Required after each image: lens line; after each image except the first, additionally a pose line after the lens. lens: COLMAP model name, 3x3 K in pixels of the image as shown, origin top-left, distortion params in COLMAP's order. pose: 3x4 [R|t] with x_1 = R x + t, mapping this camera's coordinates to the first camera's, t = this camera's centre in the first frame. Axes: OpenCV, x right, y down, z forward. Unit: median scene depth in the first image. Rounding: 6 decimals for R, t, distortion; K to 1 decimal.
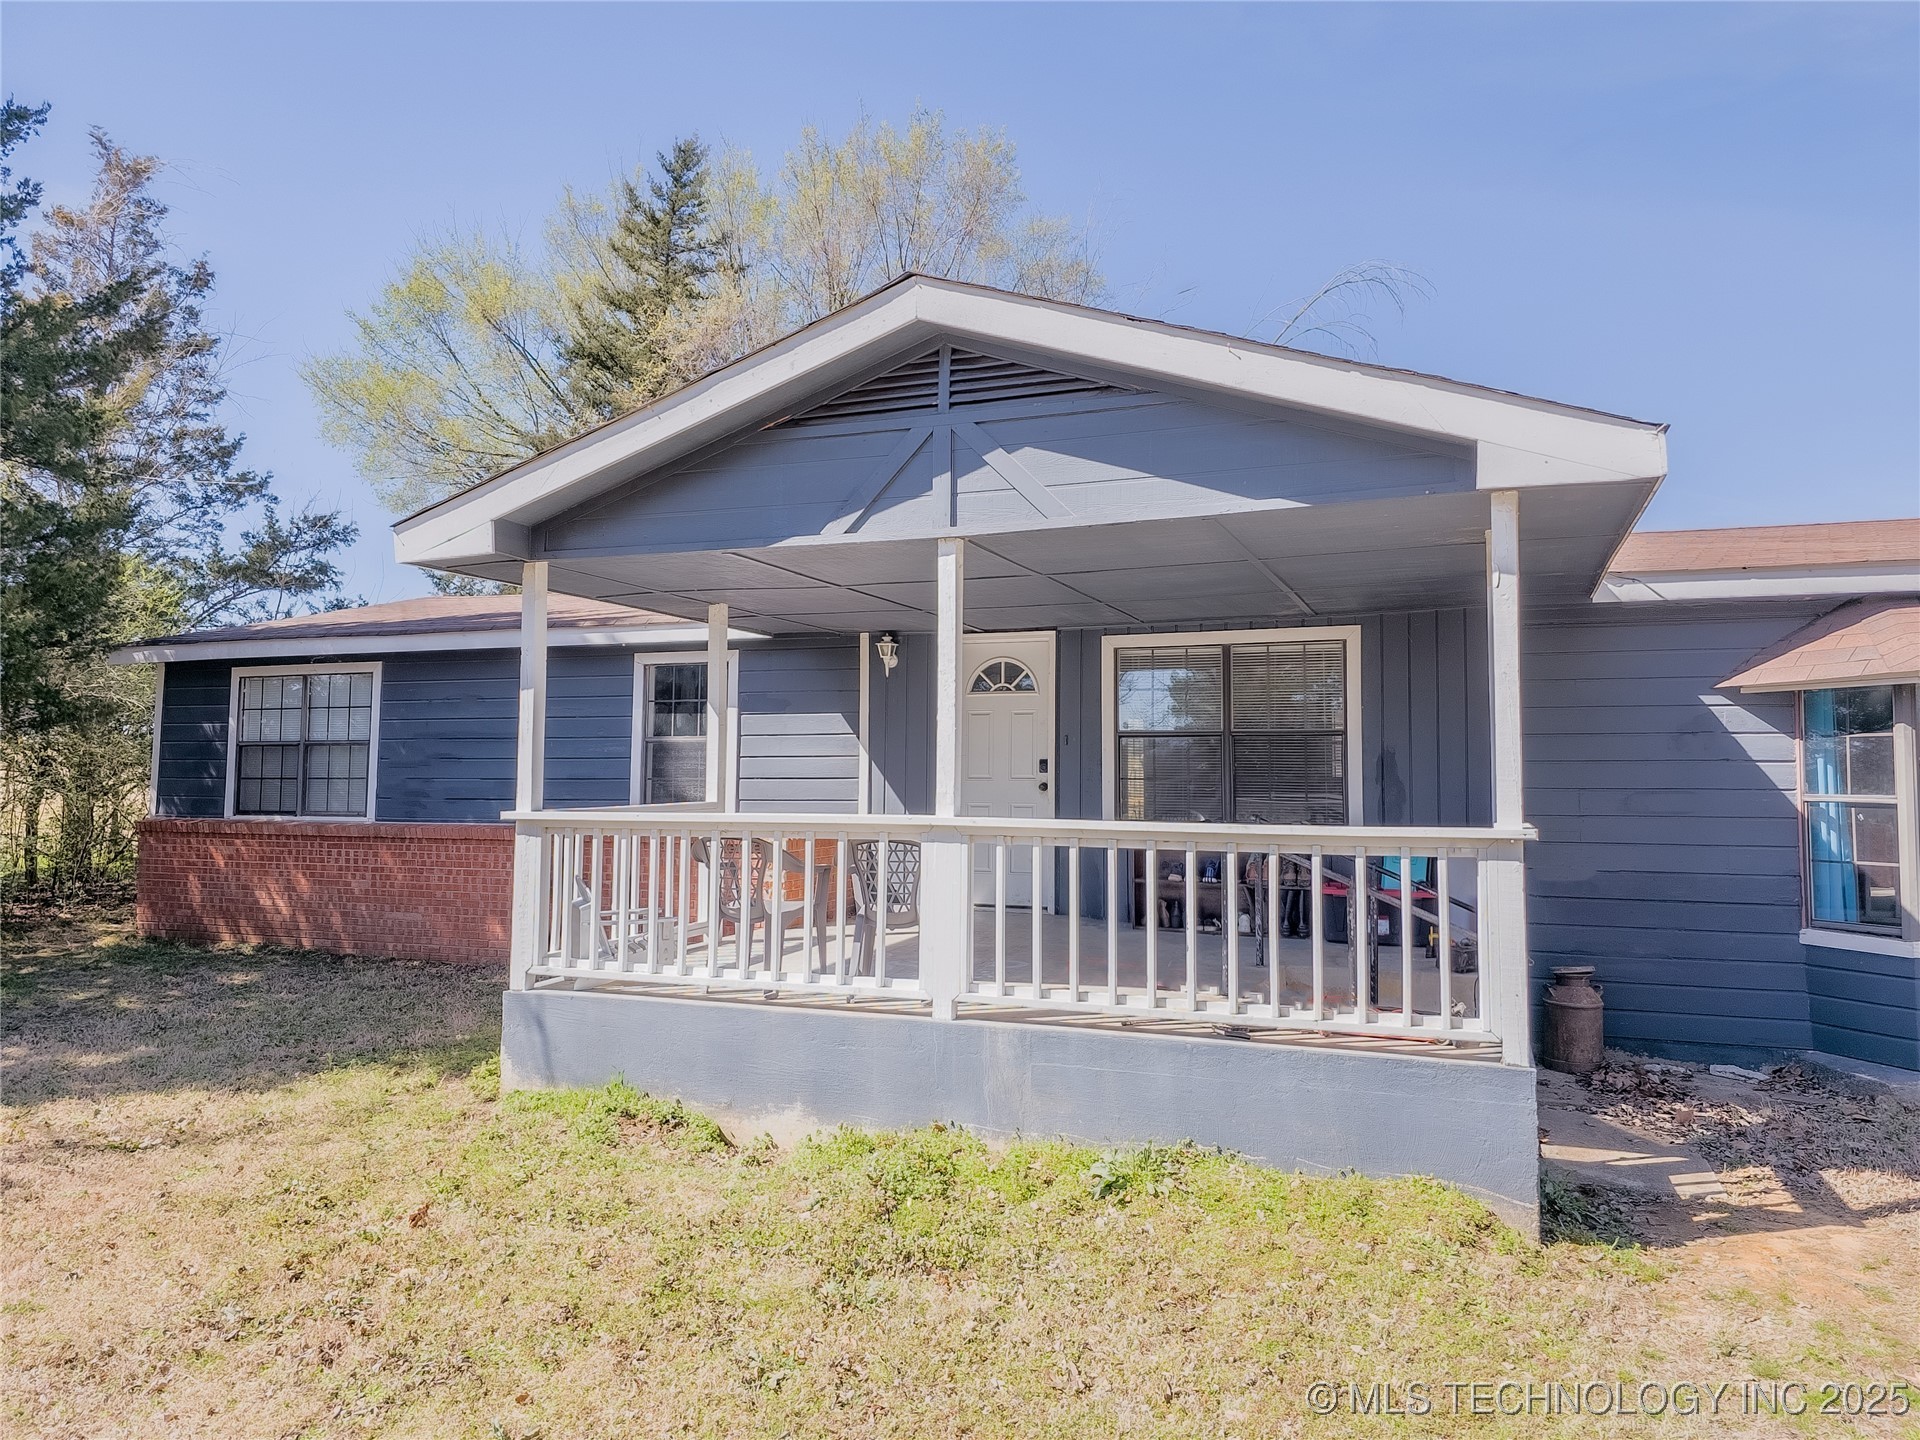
lens RADIAL K [[1283.4, 0, 965.6], [0, 1283.4, 717.8], [0, 0, 1]] dist [0.078077, -0.053699]
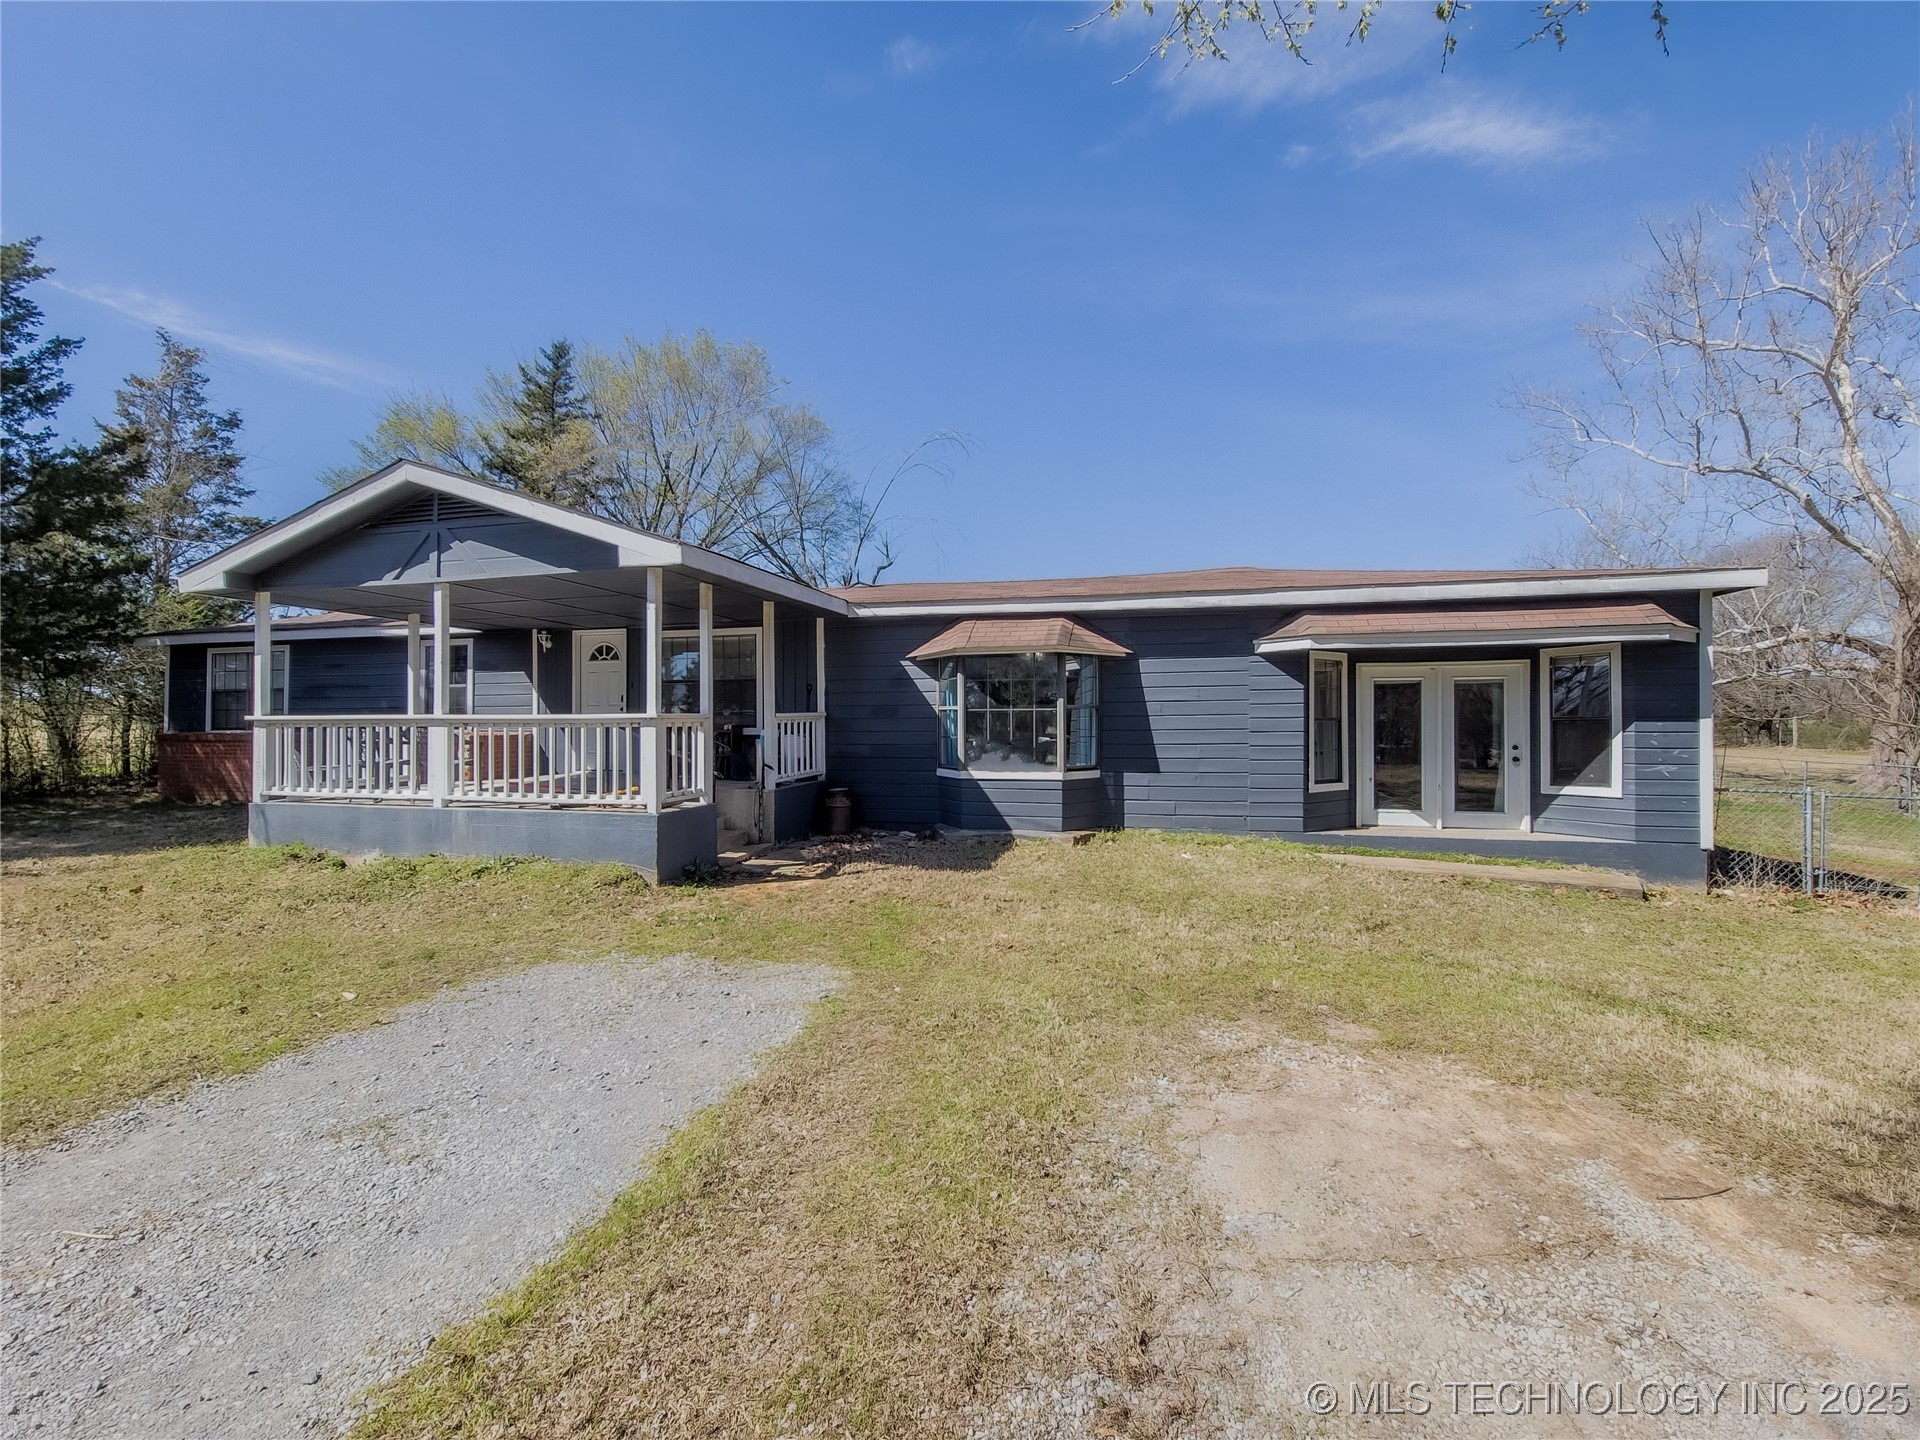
lens RADIAL K [[795.3, 0, 956.4], [0, 795.3, 717.6], [0, 0, 1]] dist [0.001728, -0.000436]
pose [[0.994335, -0.006936, 0.106065, 0.503002], [0.002745, 0.999211, 0.039613, 0.023605], [-0.106257, -0.039097, 0.993570, -0.292155]]
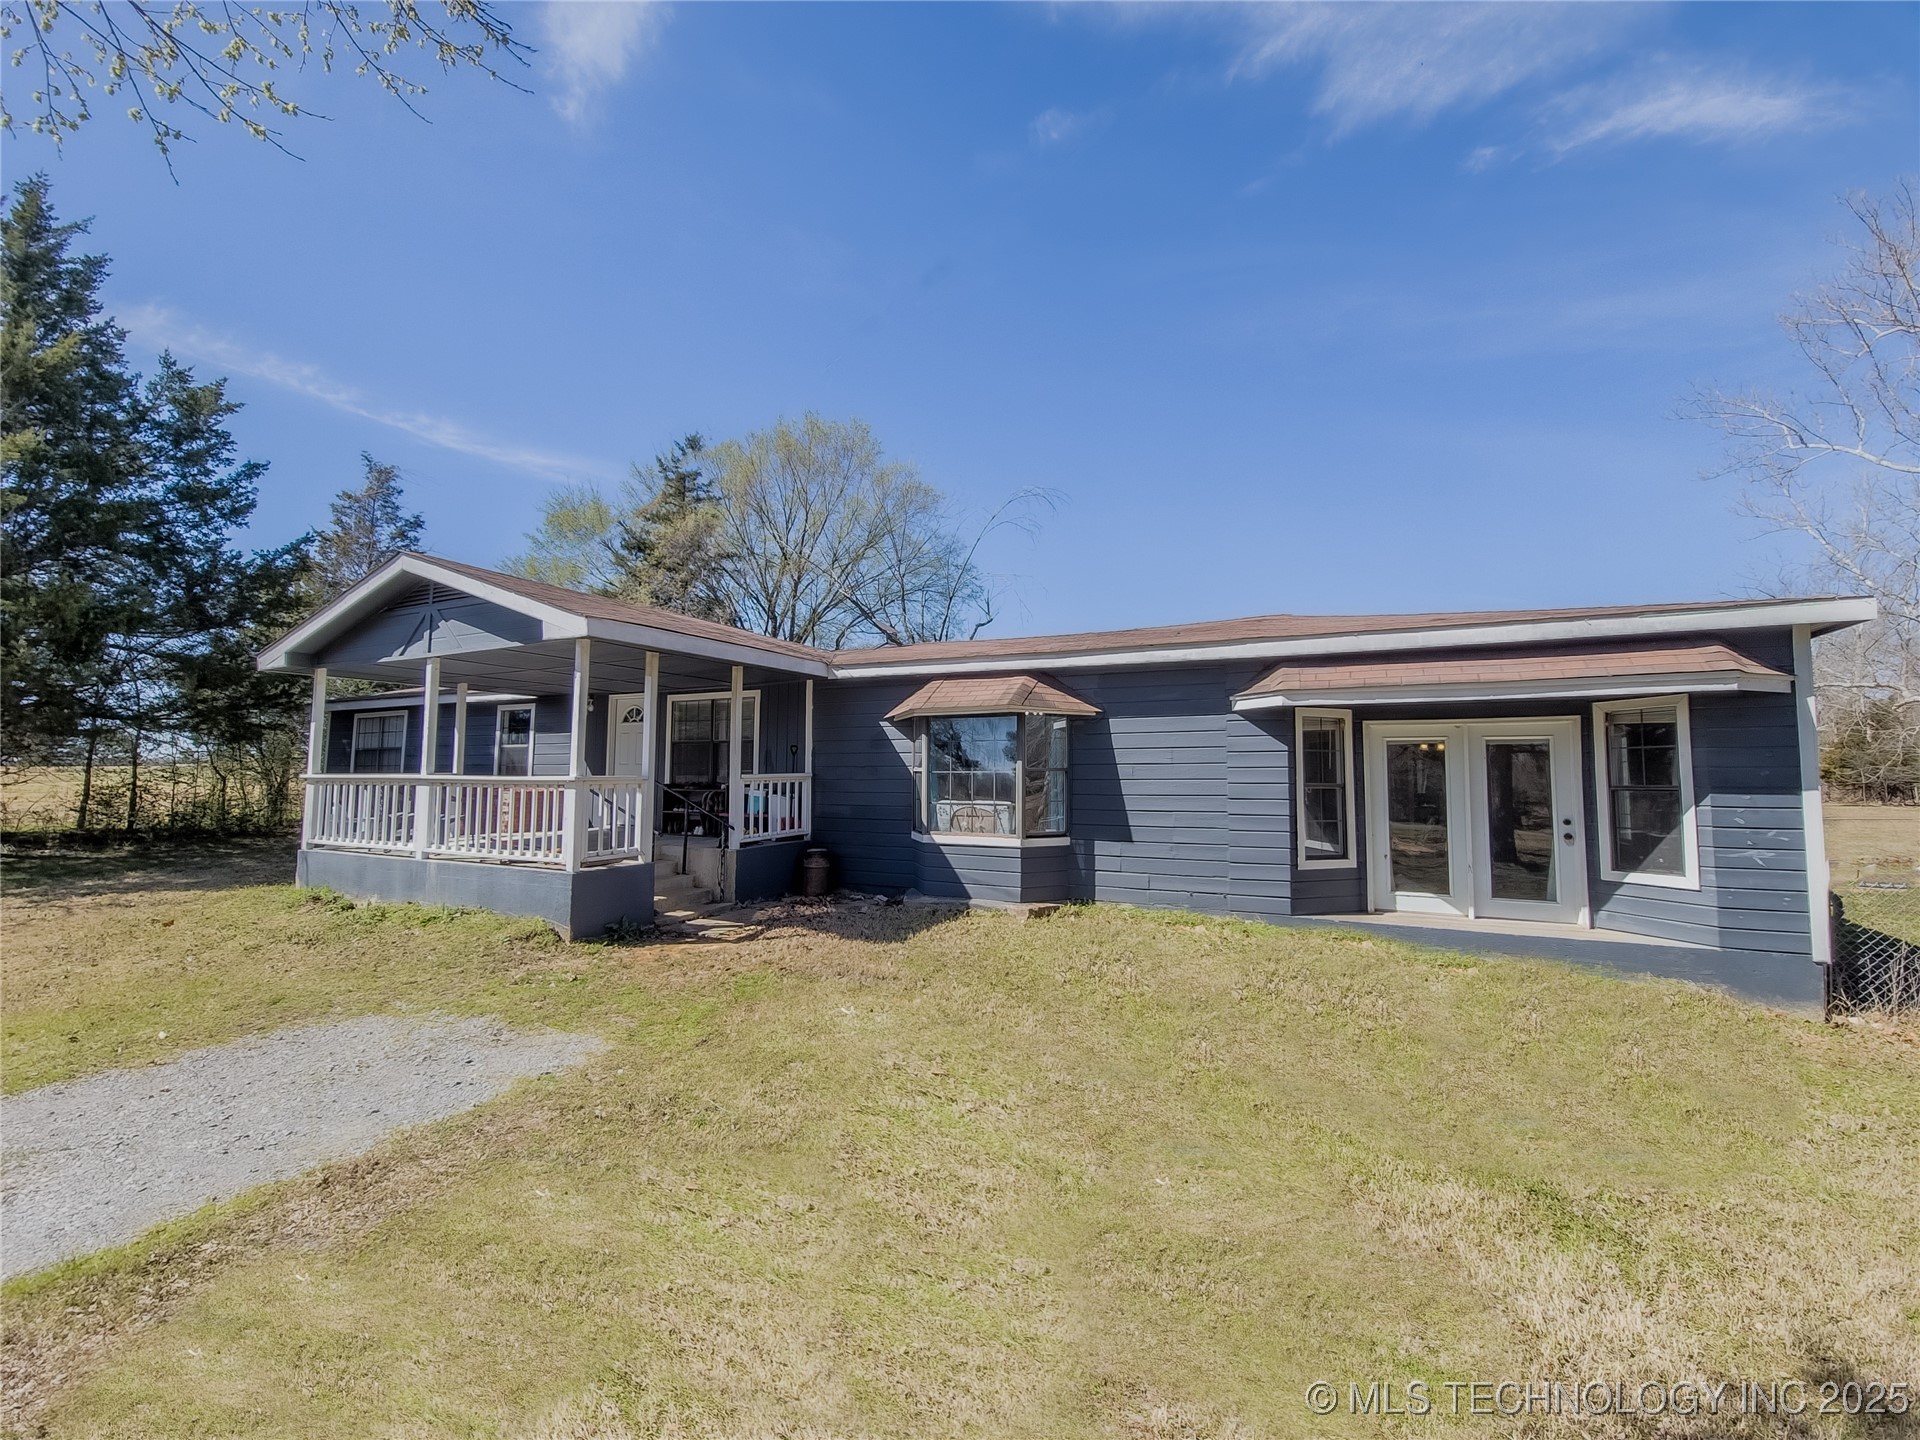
lens RADIAL K [[791.2, 0, 960.0], [0, 791.2, 720.0], [0, 0, 1]] dist [0.003510, -0.003798]
pose [[0.994057, -0.007878, -0.108575, 0.812315], [0.005188, 0.999673, -0.025035, 0.013019], [0.108736, 0.024323, 0.993773, -0.252683]]
